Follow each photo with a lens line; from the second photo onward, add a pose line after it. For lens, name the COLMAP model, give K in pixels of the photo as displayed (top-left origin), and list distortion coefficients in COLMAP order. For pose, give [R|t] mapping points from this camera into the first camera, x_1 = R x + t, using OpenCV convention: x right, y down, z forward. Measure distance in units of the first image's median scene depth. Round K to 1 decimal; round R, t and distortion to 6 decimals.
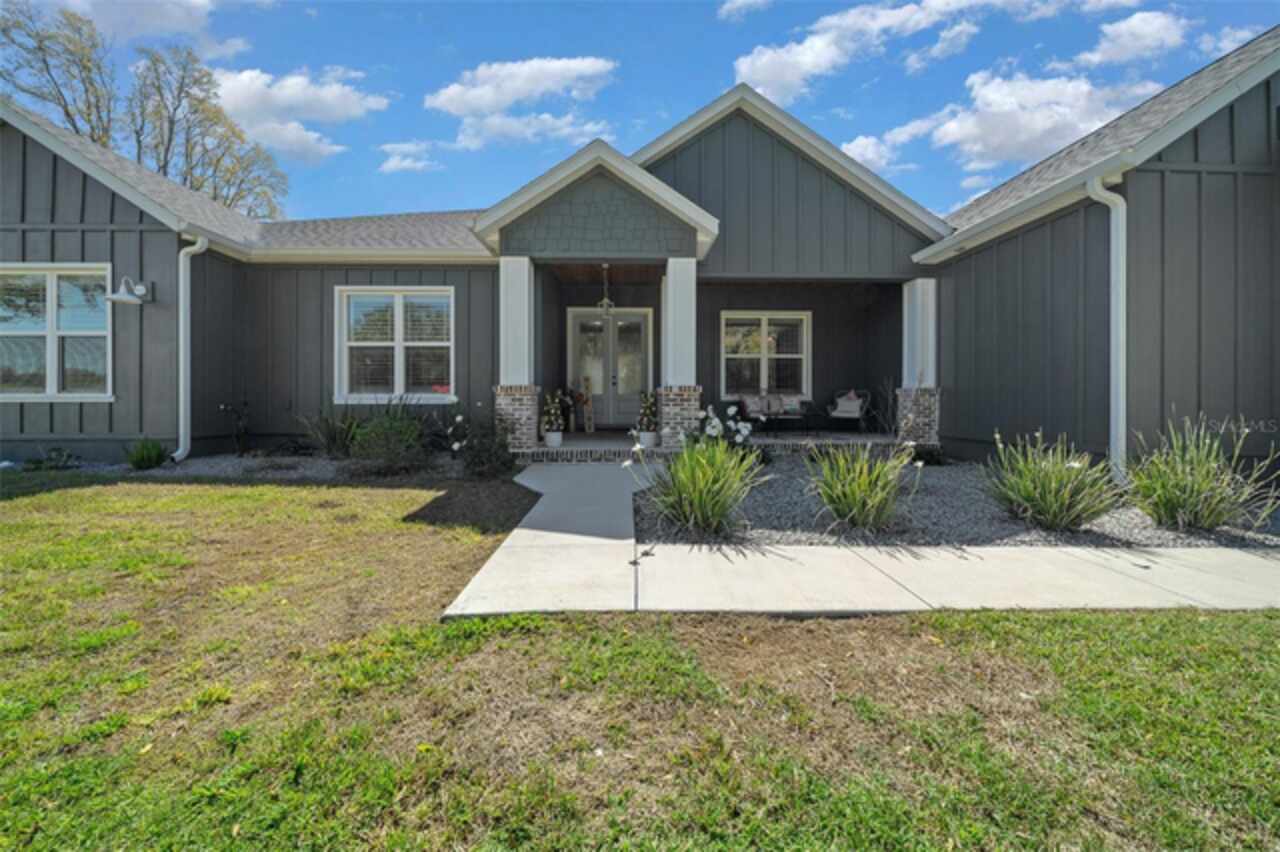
lens RADIAL K [[442.4, 0, 637.8], [0, 442.4, 399.6], [0, 0, 1]] dist [0.000130, -0.000012]
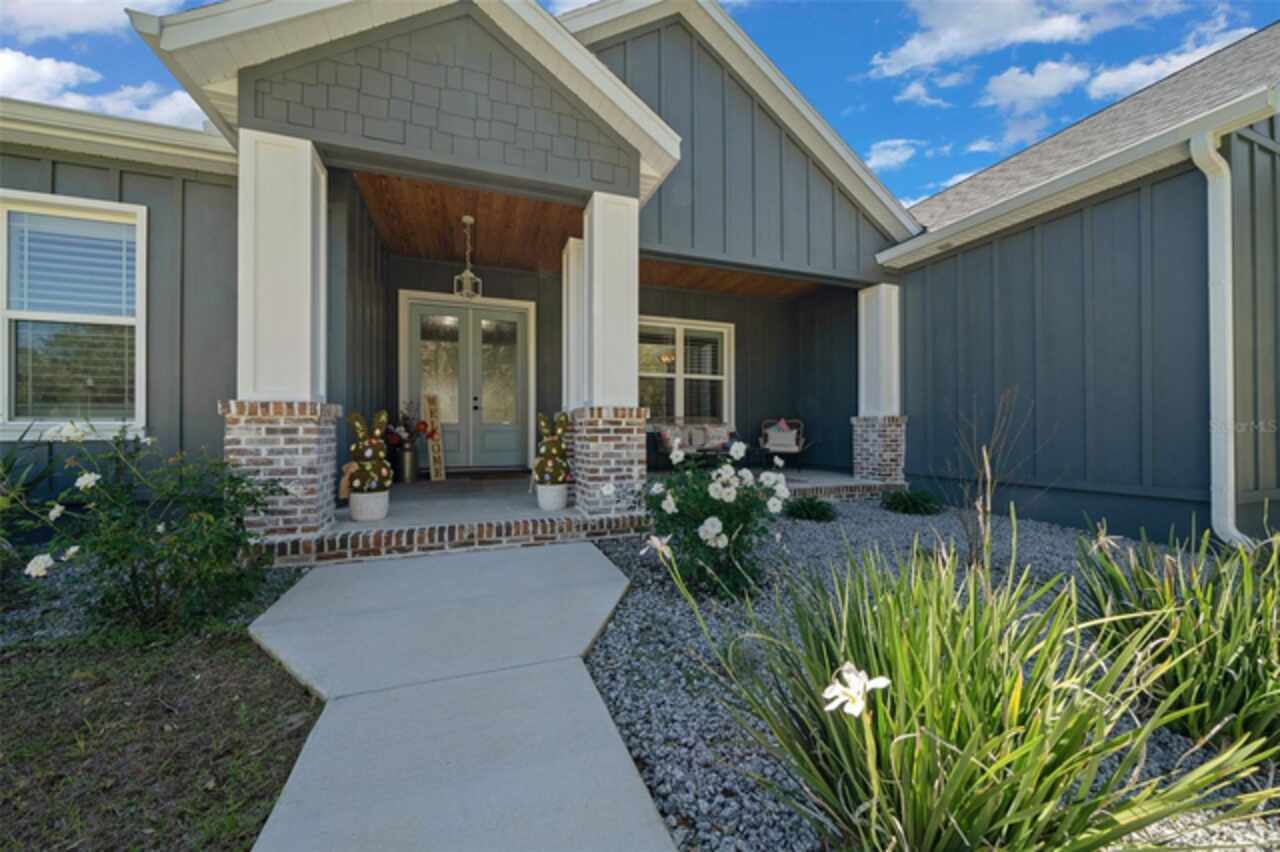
lens RADIAL K [[438.8, 0, 646.1], [0, 438.8, 428.4], [0, 0, 1]] dist [0.000815, 0.000072]
pose [[0.936319, 0.000709, 0.351150, -0.067238], [0.001438, 0.999982, -0.005853, 0.000857], [-0.351147, 0.005985, 0.936301, 0.398080]]
